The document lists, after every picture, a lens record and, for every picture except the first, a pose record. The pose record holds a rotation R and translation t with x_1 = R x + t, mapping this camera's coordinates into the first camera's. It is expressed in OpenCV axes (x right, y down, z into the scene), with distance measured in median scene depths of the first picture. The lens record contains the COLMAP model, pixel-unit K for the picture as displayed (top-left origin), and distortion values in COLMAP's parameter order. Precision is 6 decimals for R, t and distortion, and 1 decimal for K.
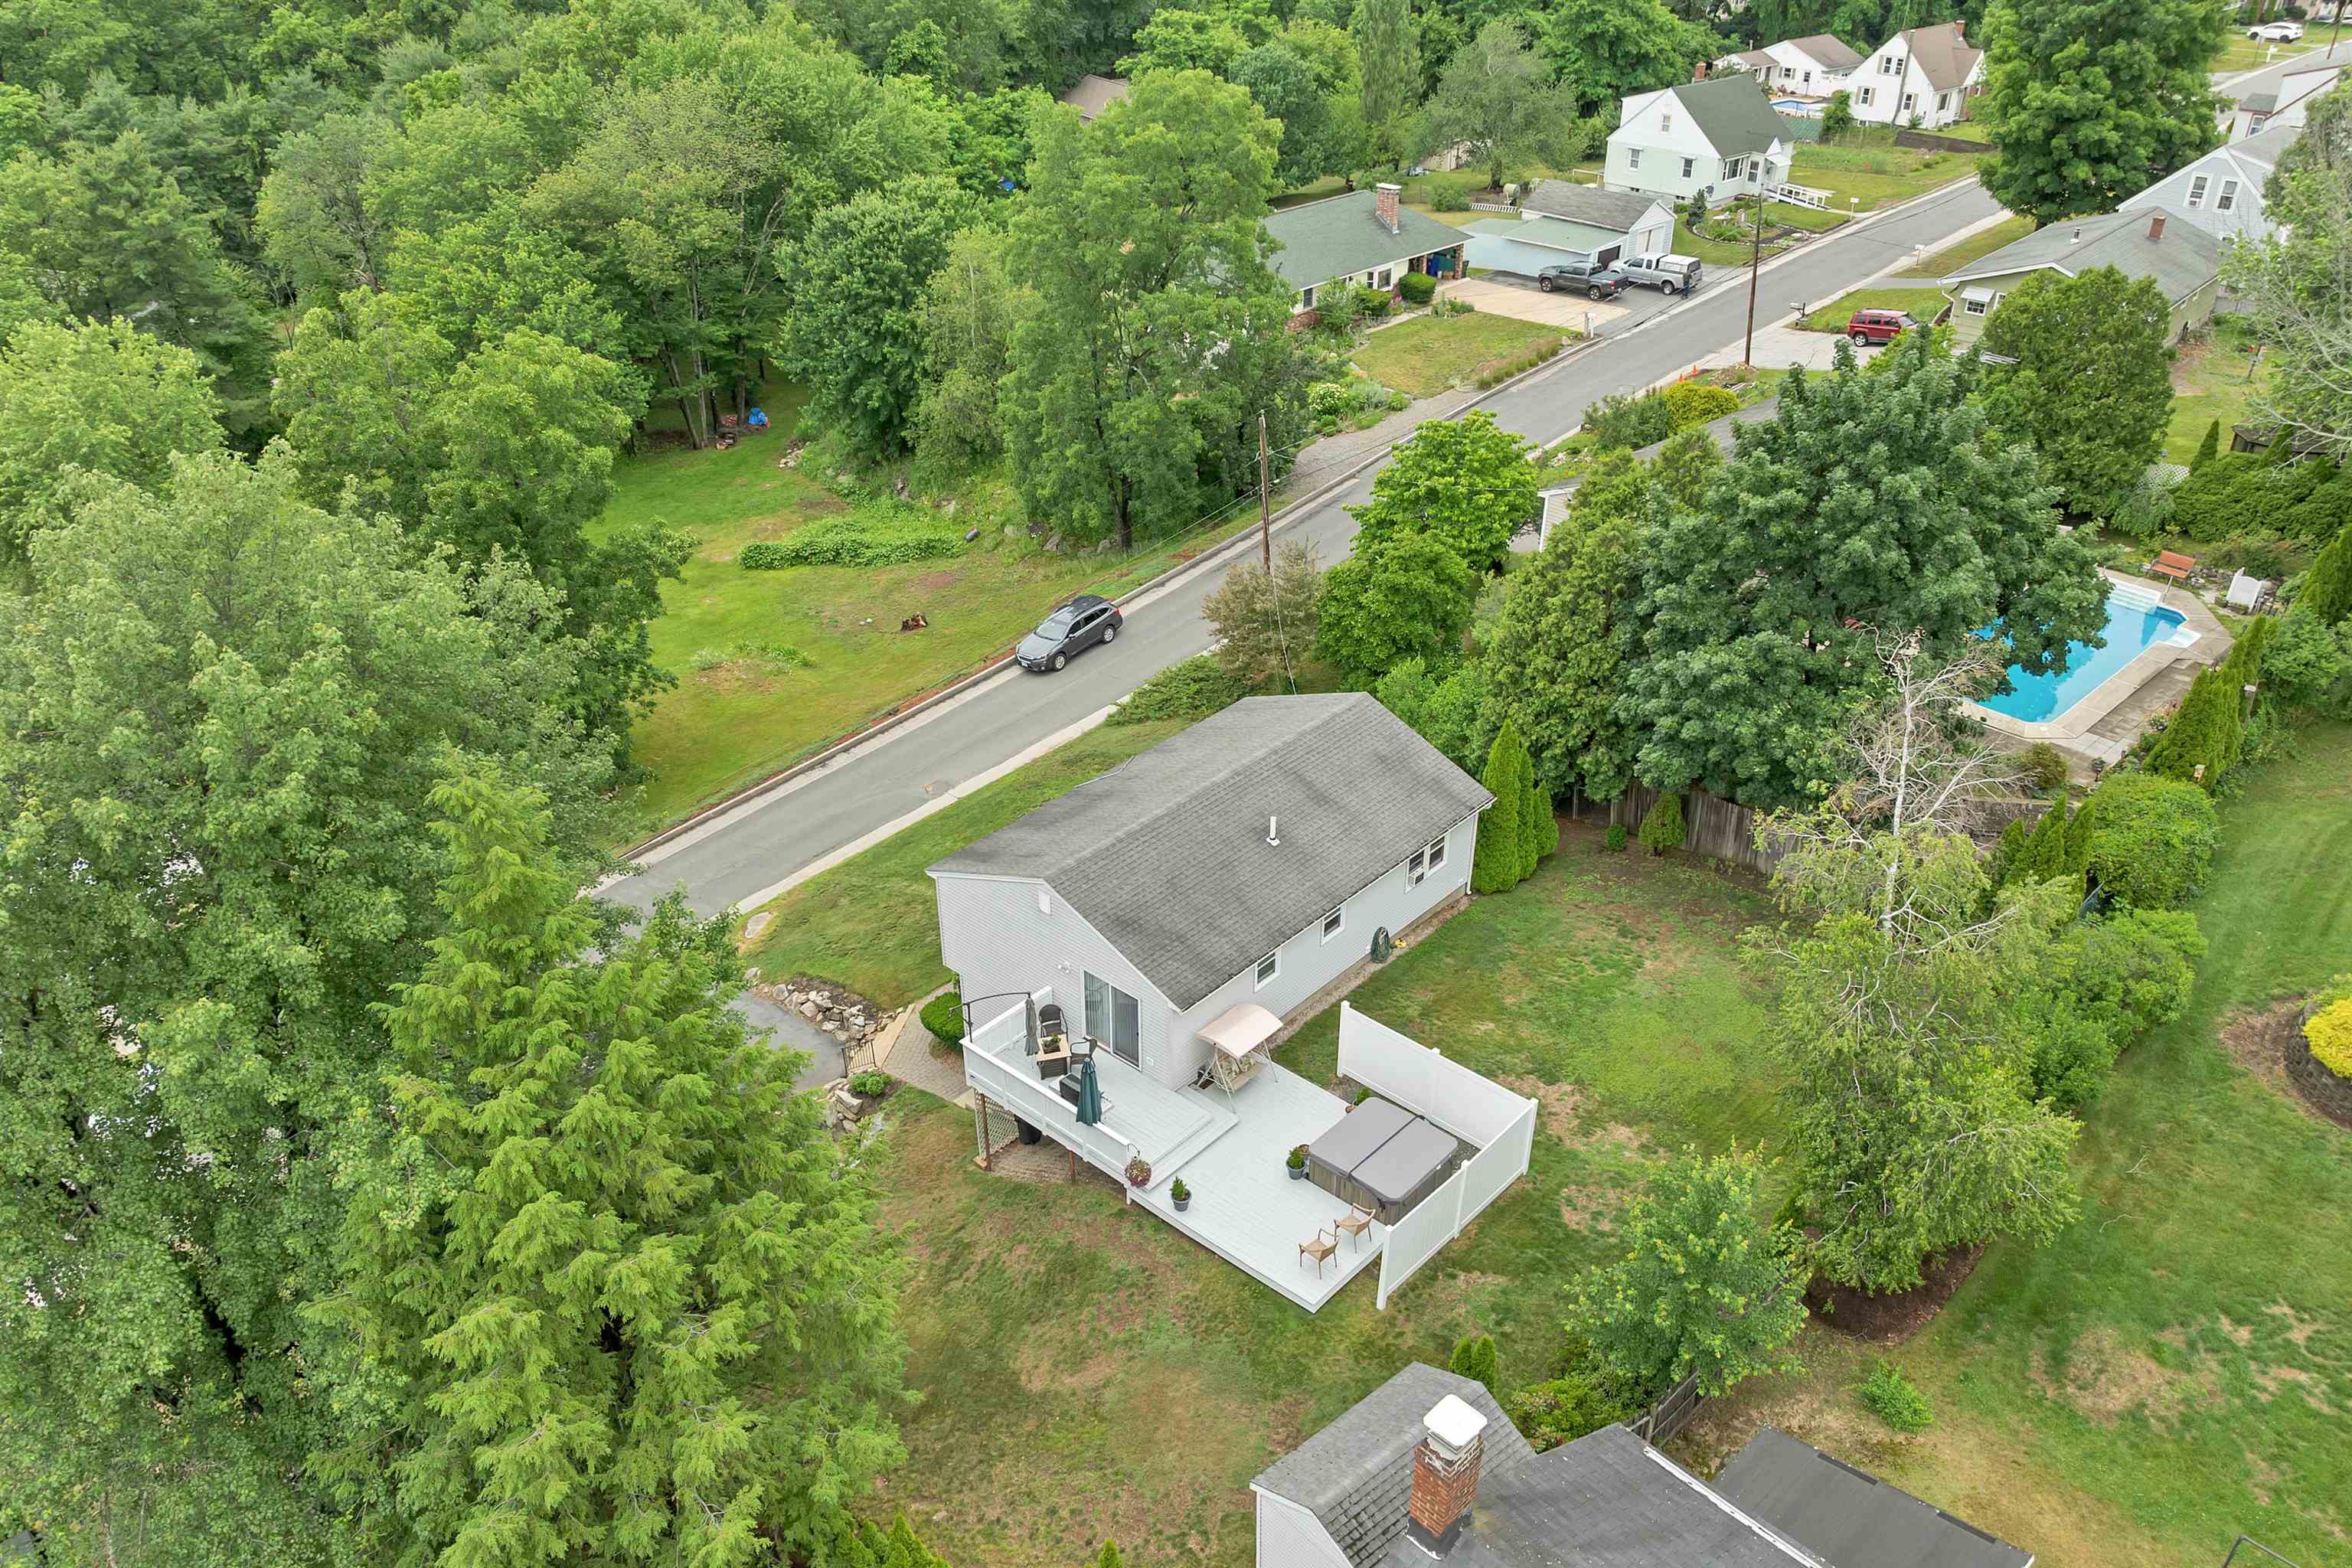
lens RADIAL K [[1765.6, 0, 1185.4], [0, 1765.6, 848.6], [0, 0, 1]] dist [-0.038681, 0.006707]
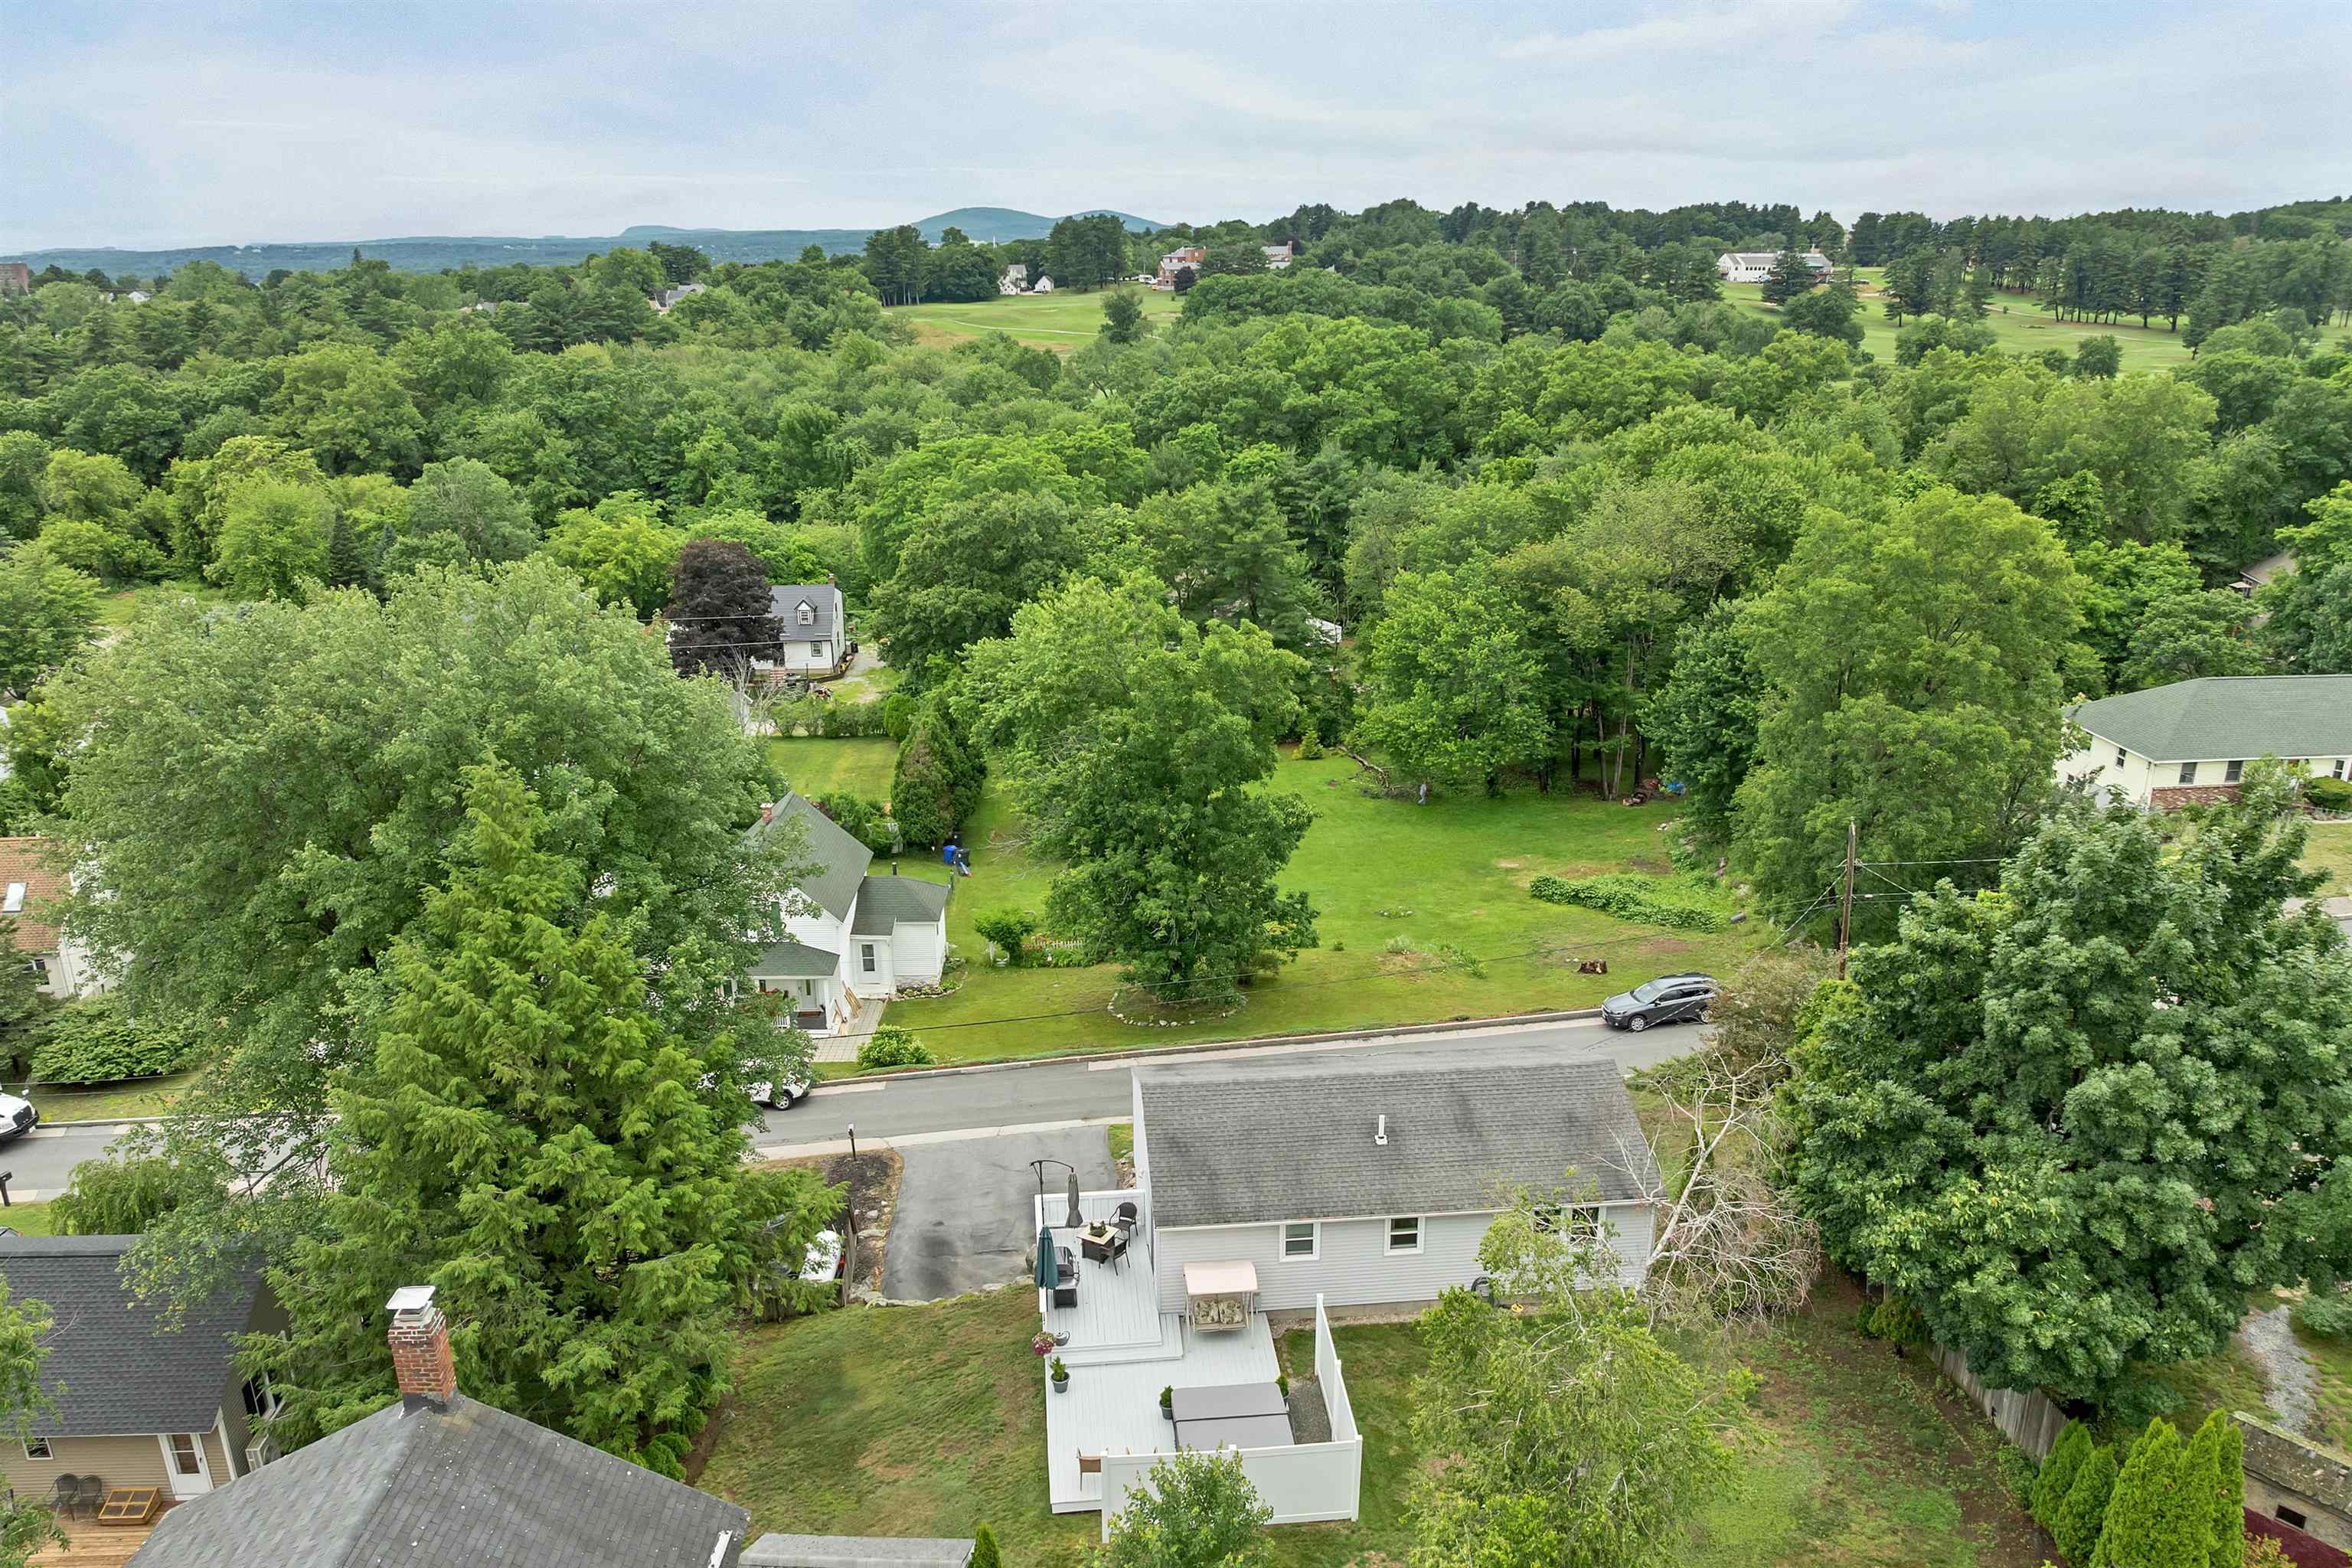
lens RADIAL K [[1765.6, 0, 1171.4], [0, 1765.6, 802.3], [0, 0, 1]] dist [-0.038681, 0.006707]
pose [[0.730967, 0.203318, -0.651421, 0.325240], [-0.359084, 0.926340, -0.113808, -0.013335], [0.580298, 0.317105, 0.750132, 0.059879]]
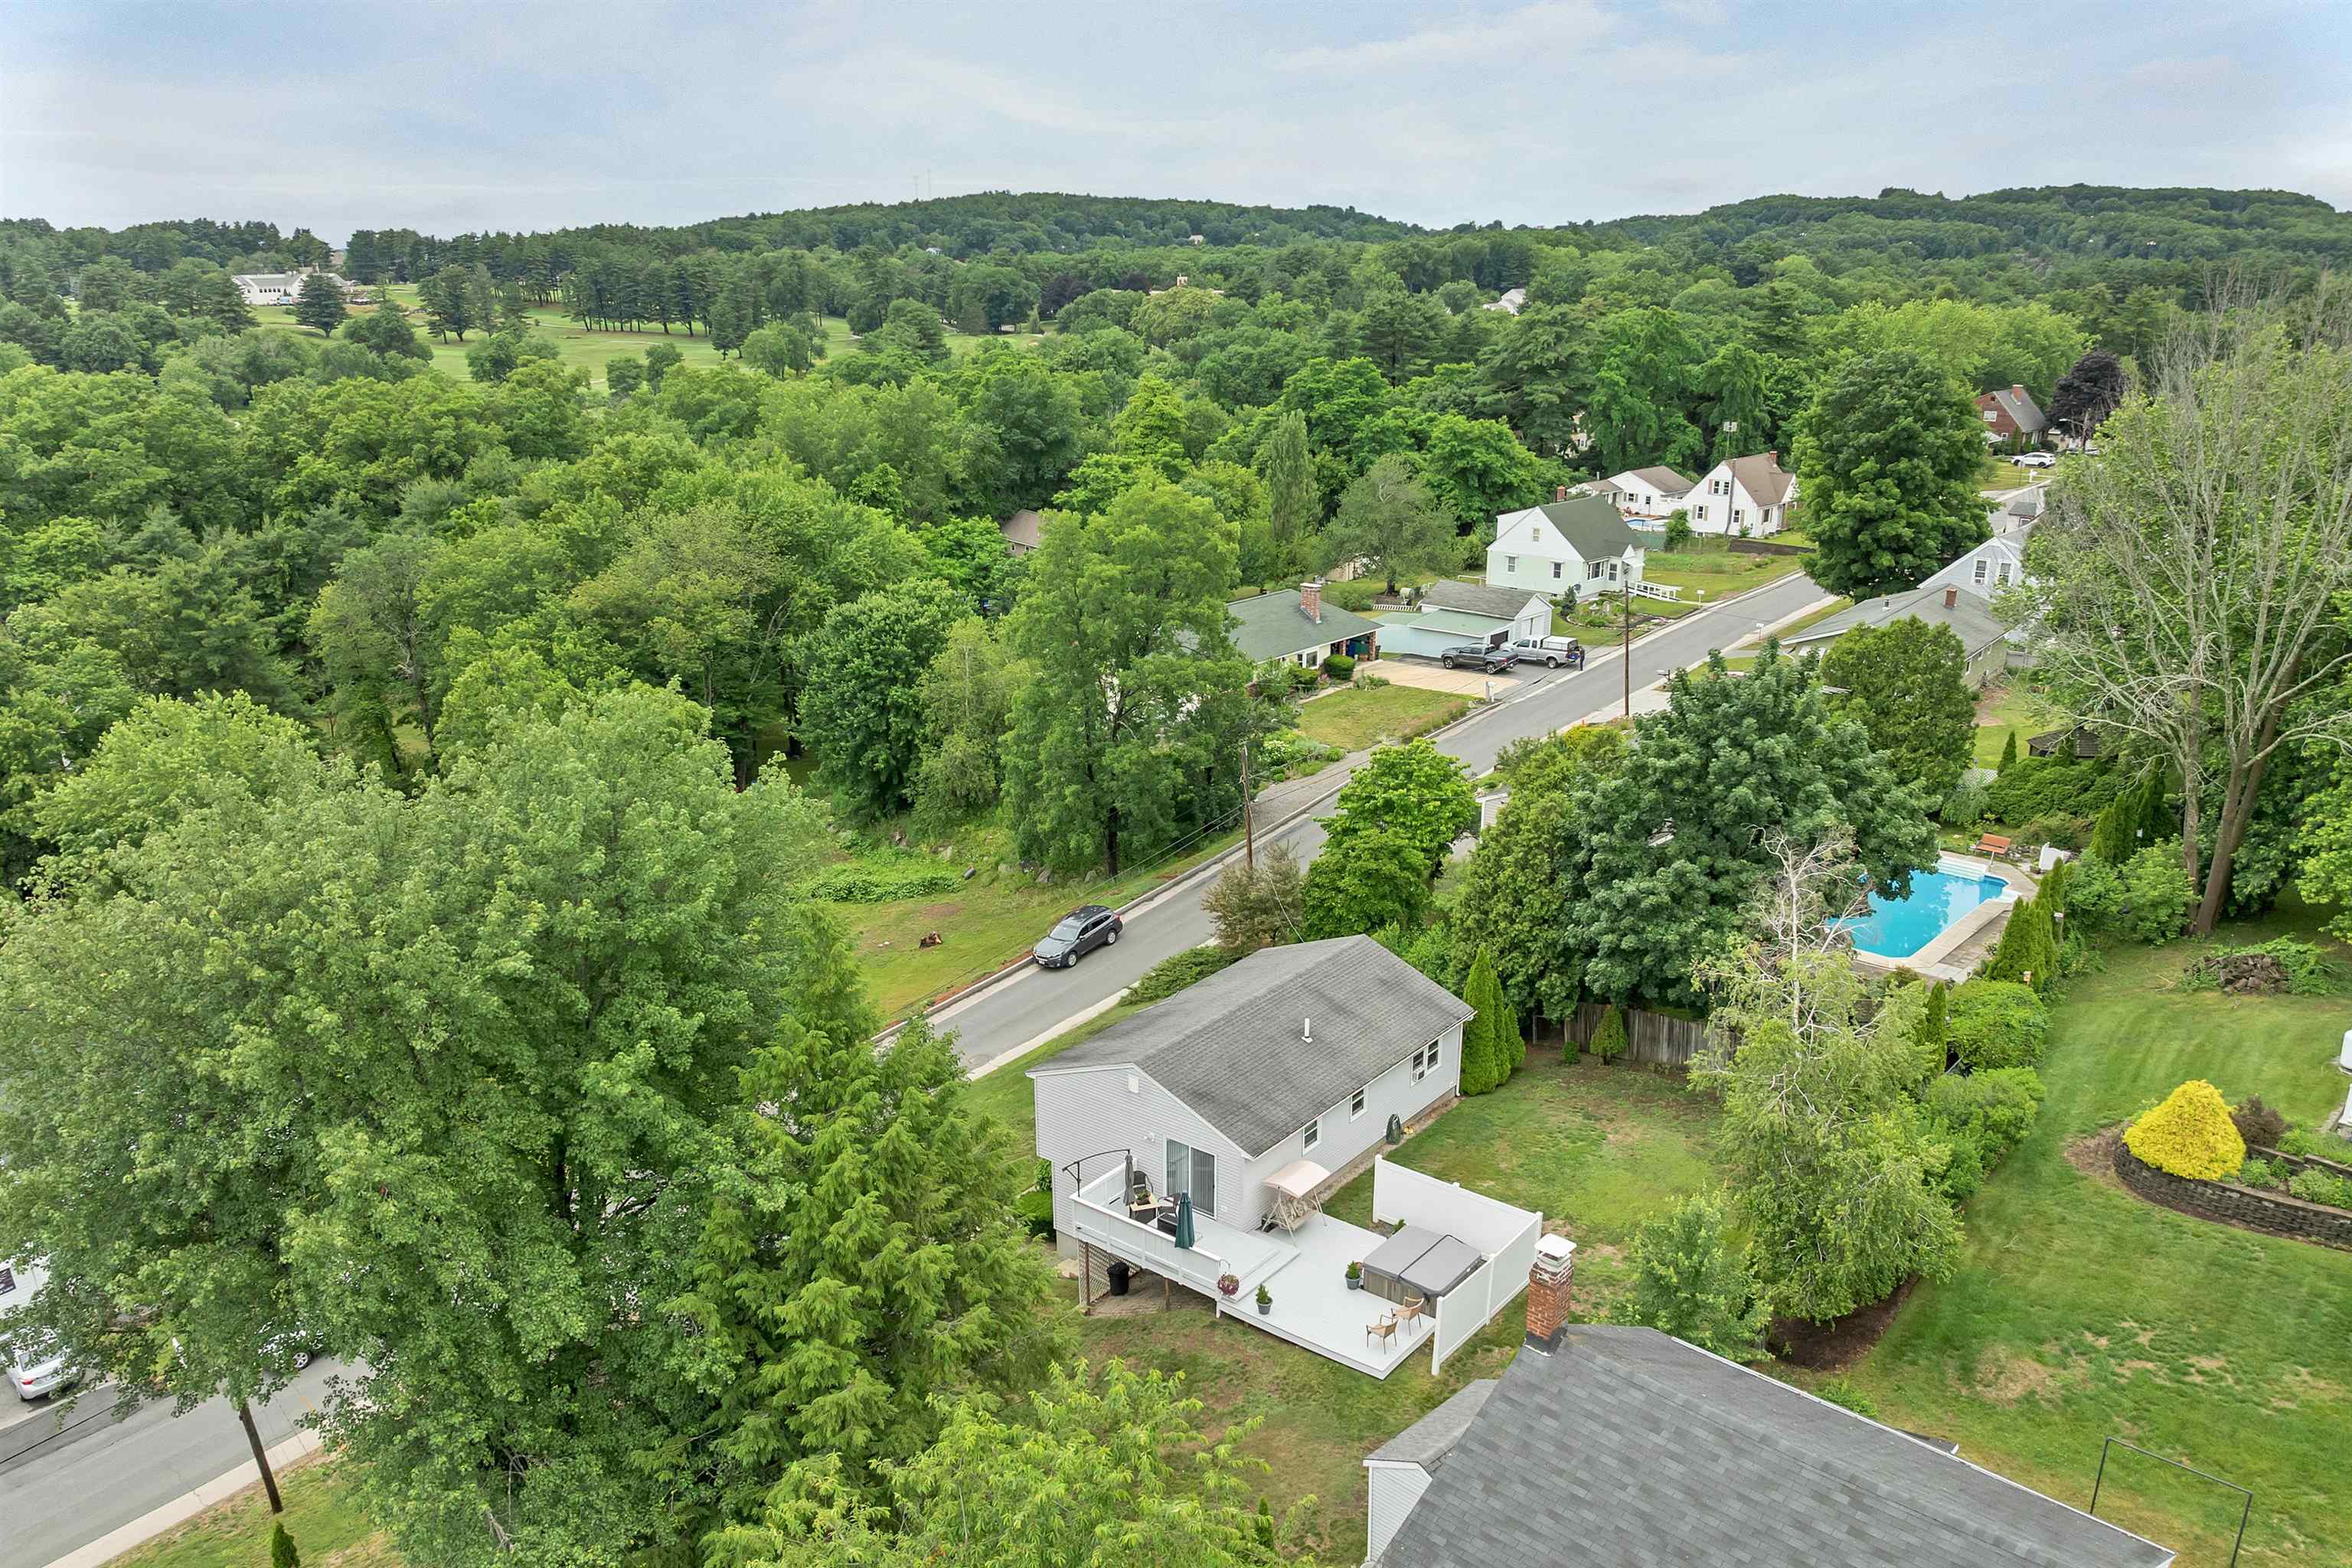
lens RADIAL K [[1765.6, 0, 1162.9], [0, 1765.6, 808.3], [0, 0, 1]] dist [-0.038681, 0.006707]
pose [[0.998498, -0.018515, 0.051566, -0.063500], [0.030902, 0.967499, -0.250981, 0.082618], [-0.045243, 0.252198, 0.966618, -0.135976]]
